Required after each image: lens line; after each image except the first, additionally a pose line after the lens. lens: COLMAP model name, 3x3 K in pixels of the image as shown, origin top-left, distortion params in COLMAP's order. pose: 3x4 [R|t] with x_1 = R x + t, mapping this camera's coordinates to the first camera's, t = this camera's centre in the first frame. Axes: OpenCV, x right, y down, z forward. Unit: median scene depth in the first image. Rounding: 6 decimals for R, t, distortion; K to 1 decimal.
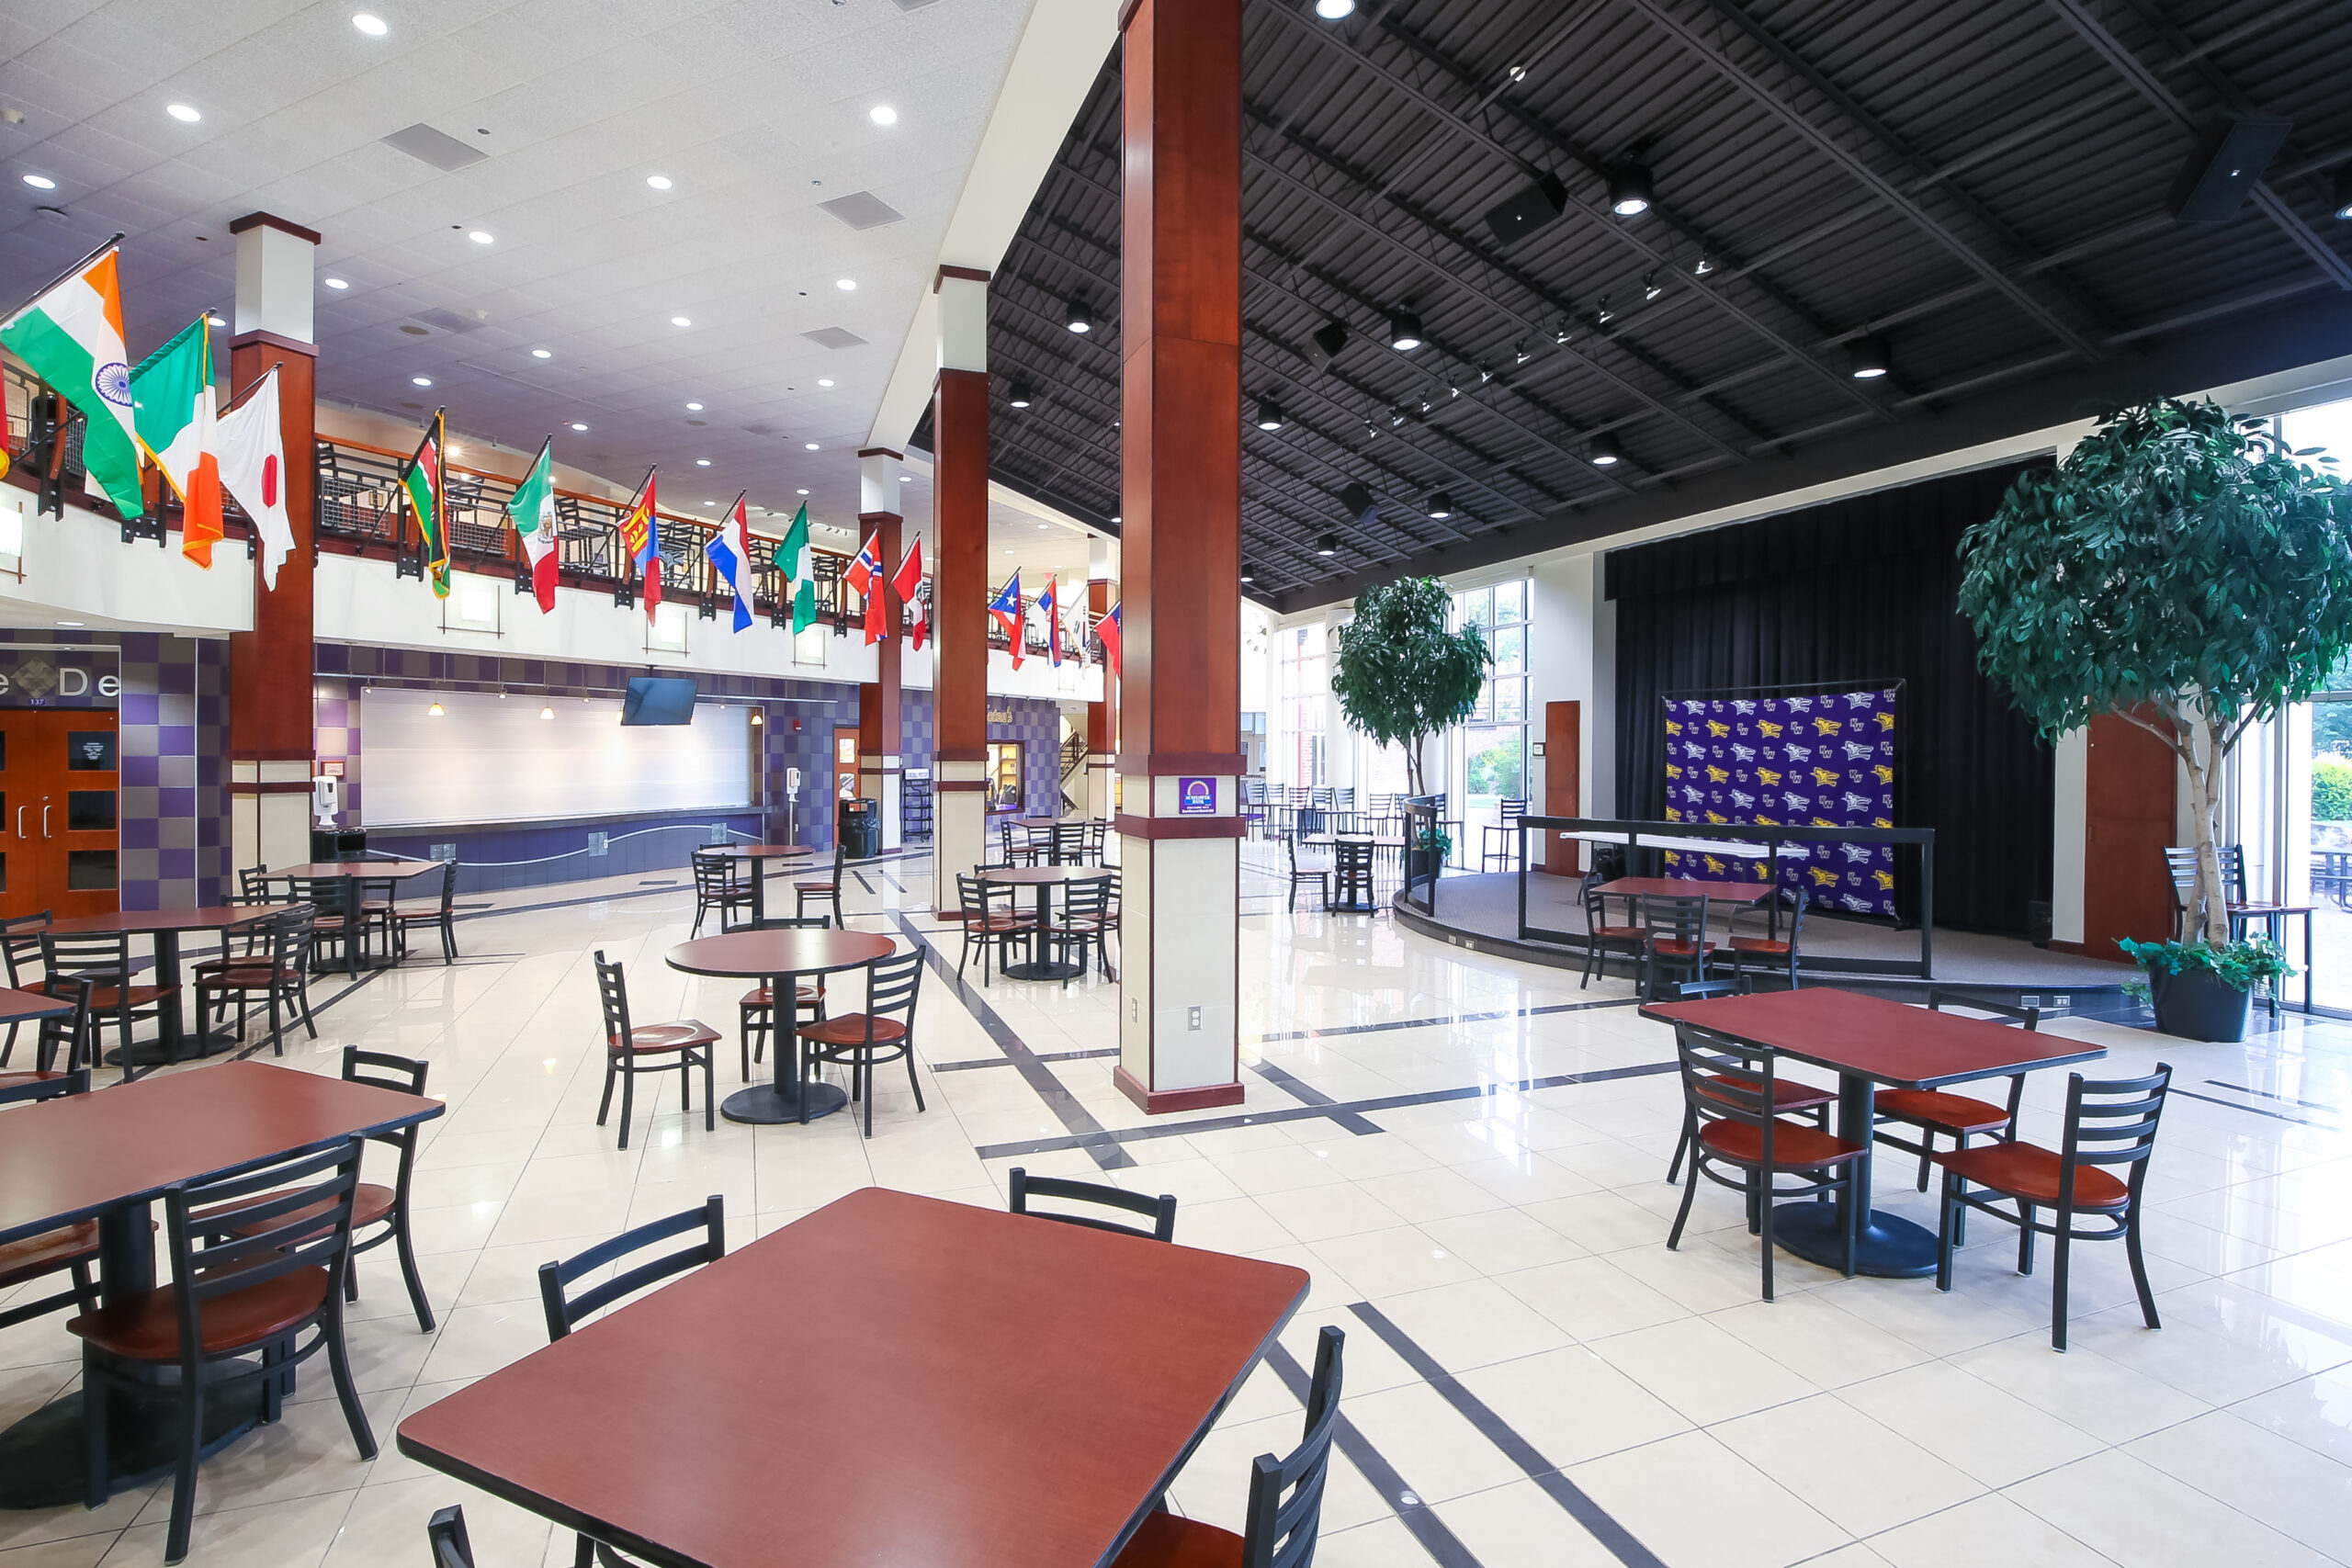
lens RADIAL K [[1138.1, 0, 1185.7], [0, 1138.1, 765.3], [0, 0, 1]] dist [-0.051747, 0.015662]
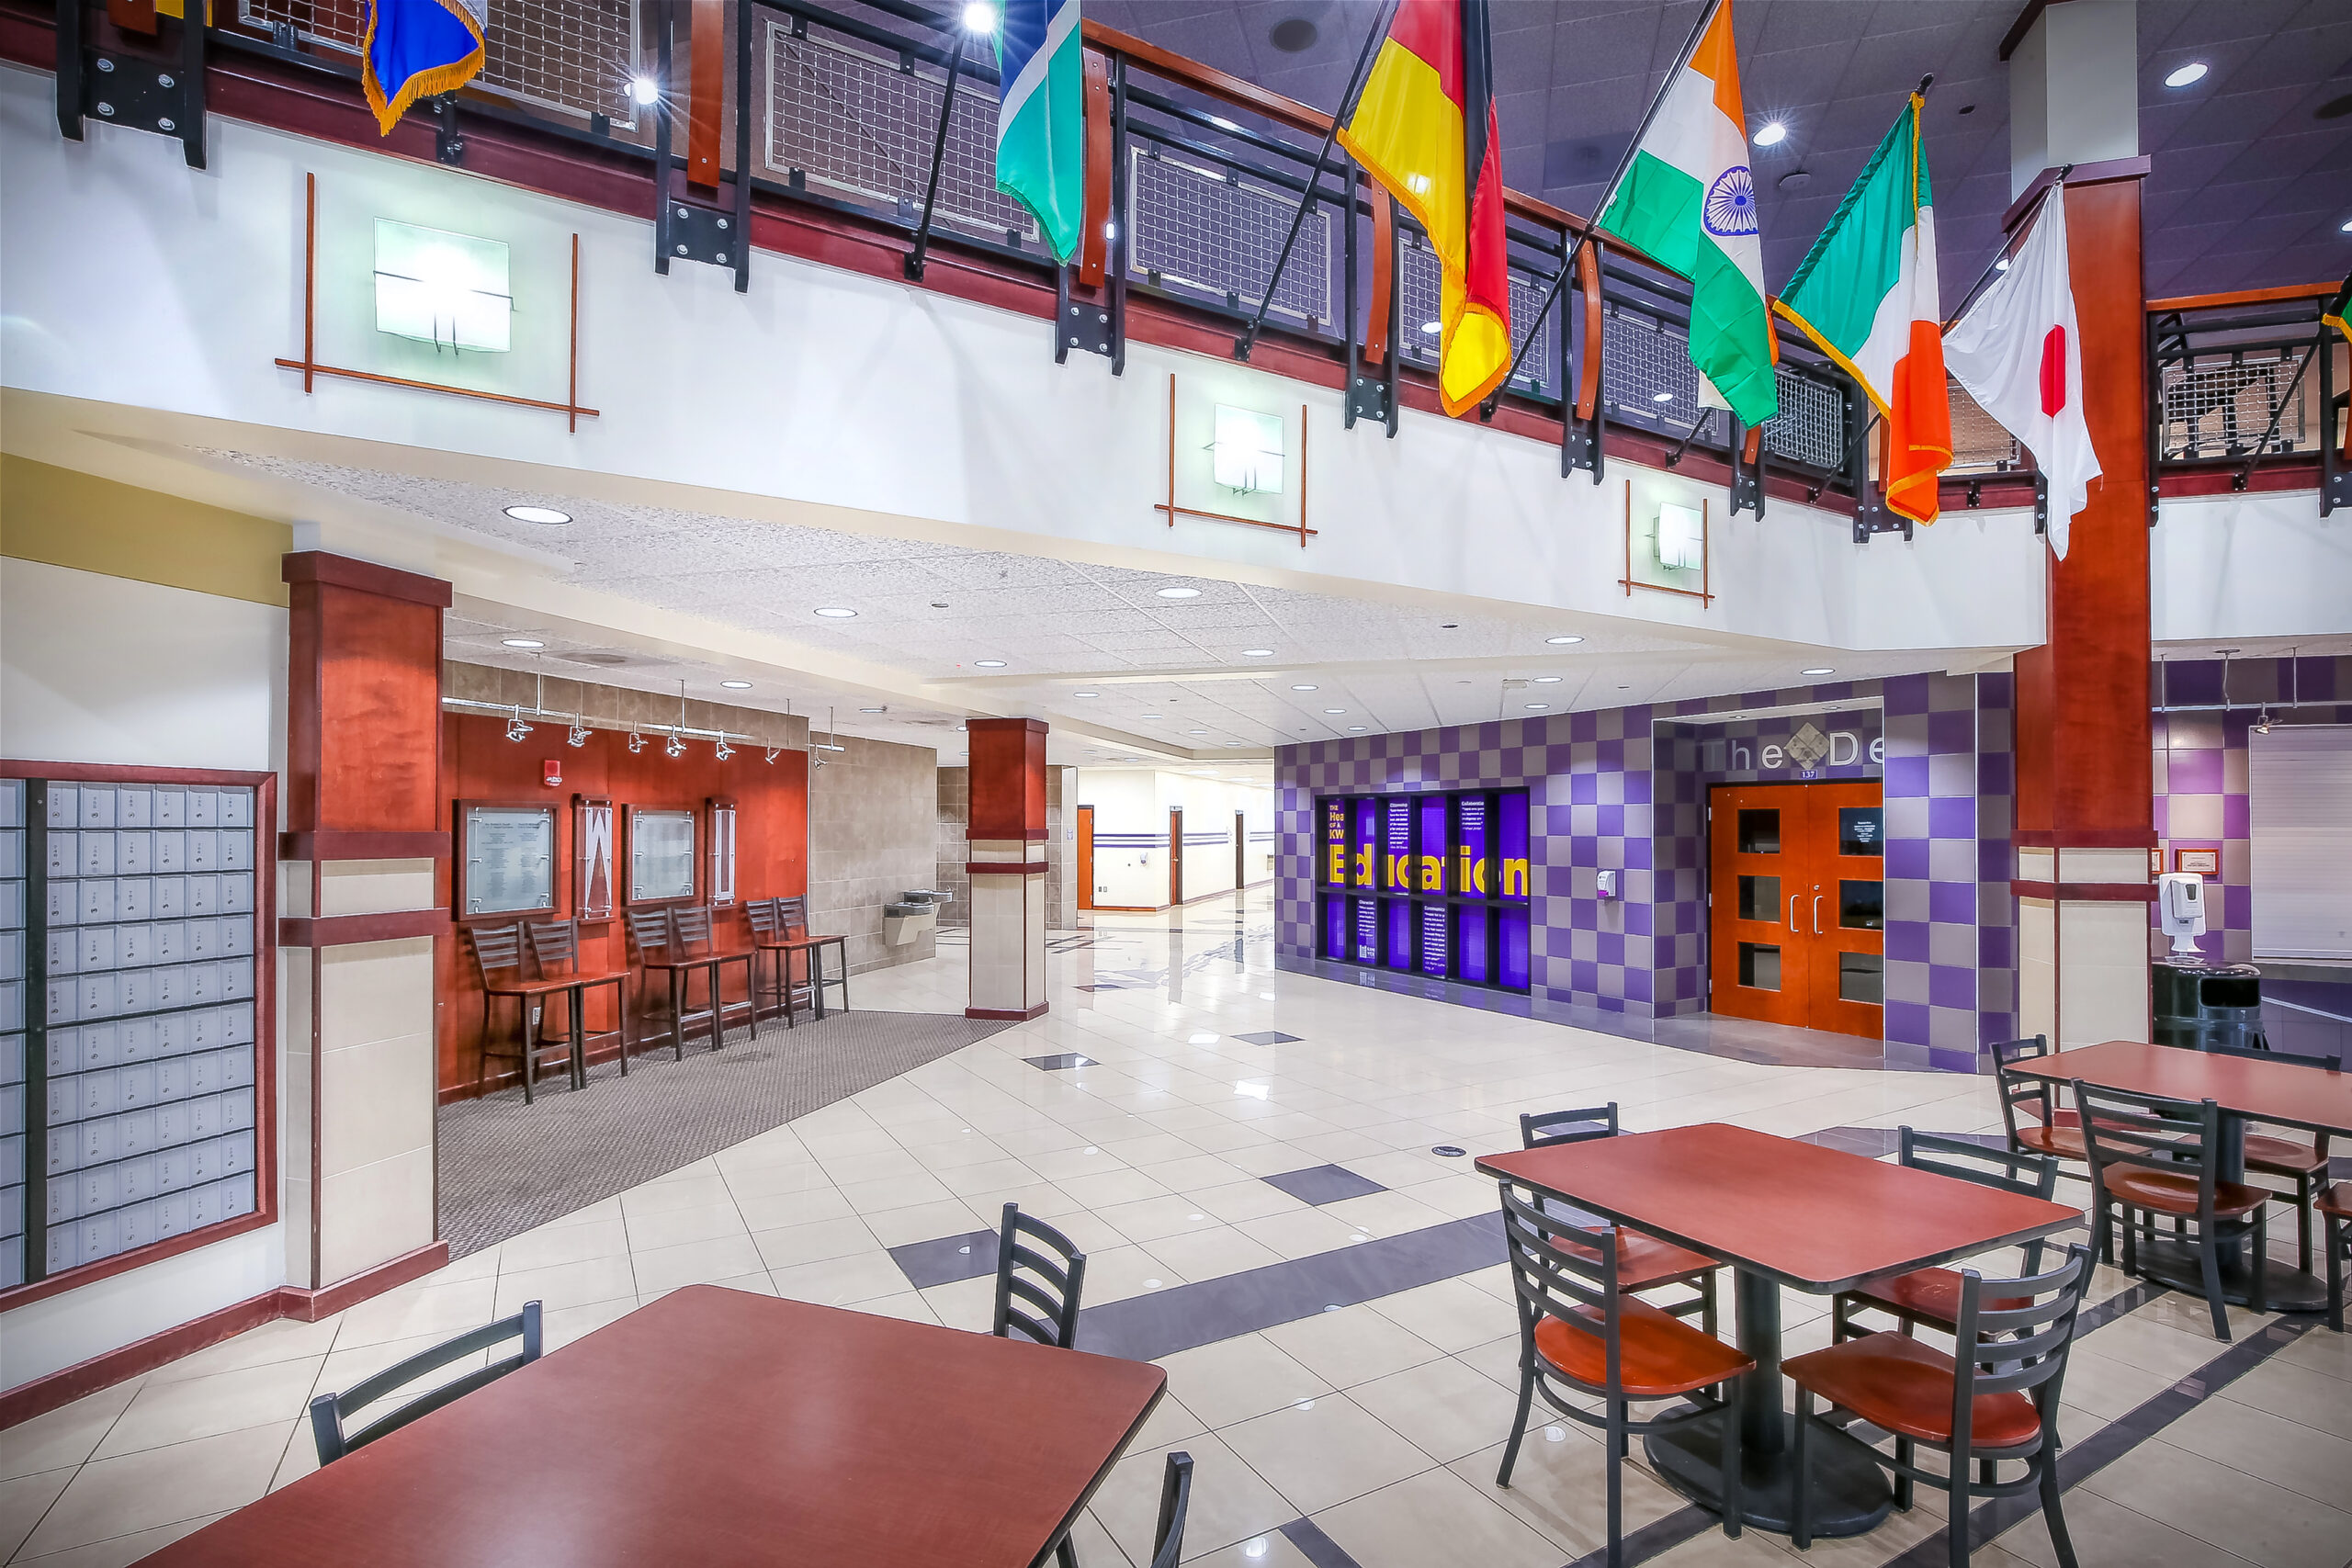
lens RADIAL K [[1083.1, 0, 1170.6], [0, 1083.1, 811.6], [0, 0, 1]] dist [-0.000976, -0.000168]
pose [[0.141449, -0.018558, -0.989772, -0.276037], [-0.010647, 0.999738, -0.020266, -0.006408], [0.989888, 0.013405, 0.141215, 0.381035]]
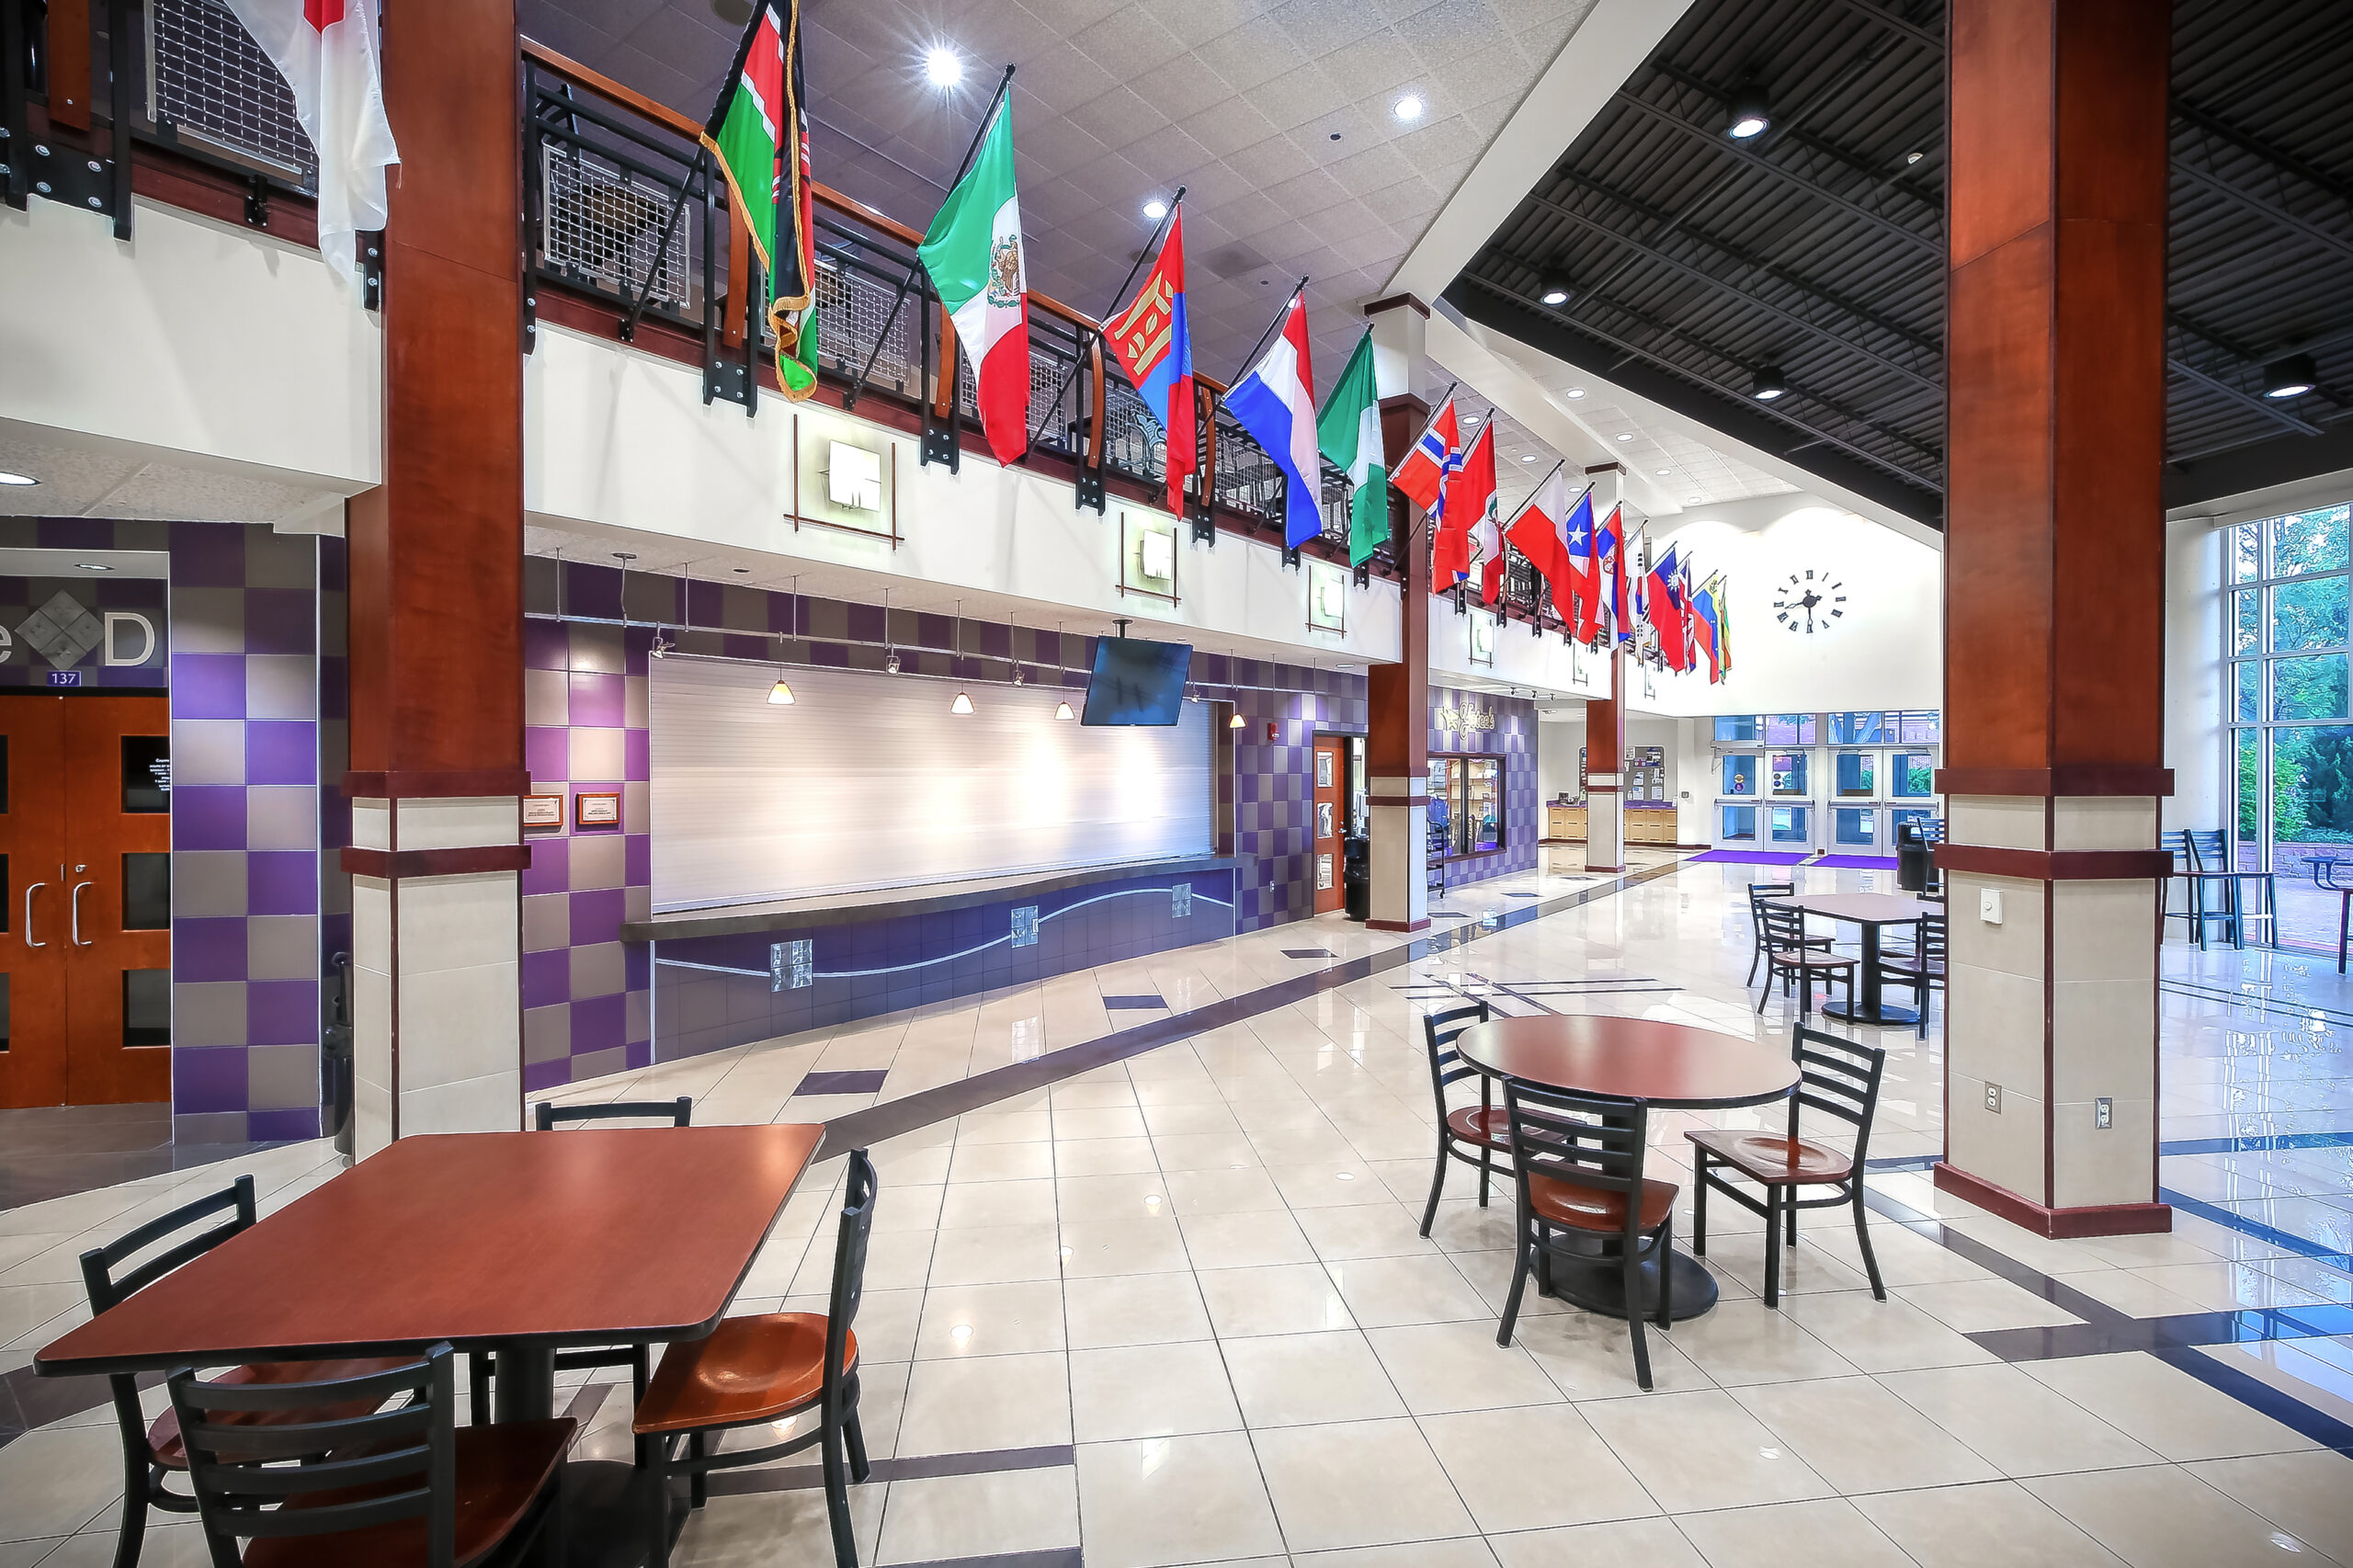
lens RADIAL K [[1103.9, 0, 1176.5], [0, 1103.9, 784.0], [0, 0, 1]] dist [0.000234, 0.000025]
pose [[0.971970, -0.001060, -0.235103, -0.423250], [0.001362, 0.999998, 0.001124, -0.008858], [0.235101, -0.001413, 0.971970, 0.618179]]
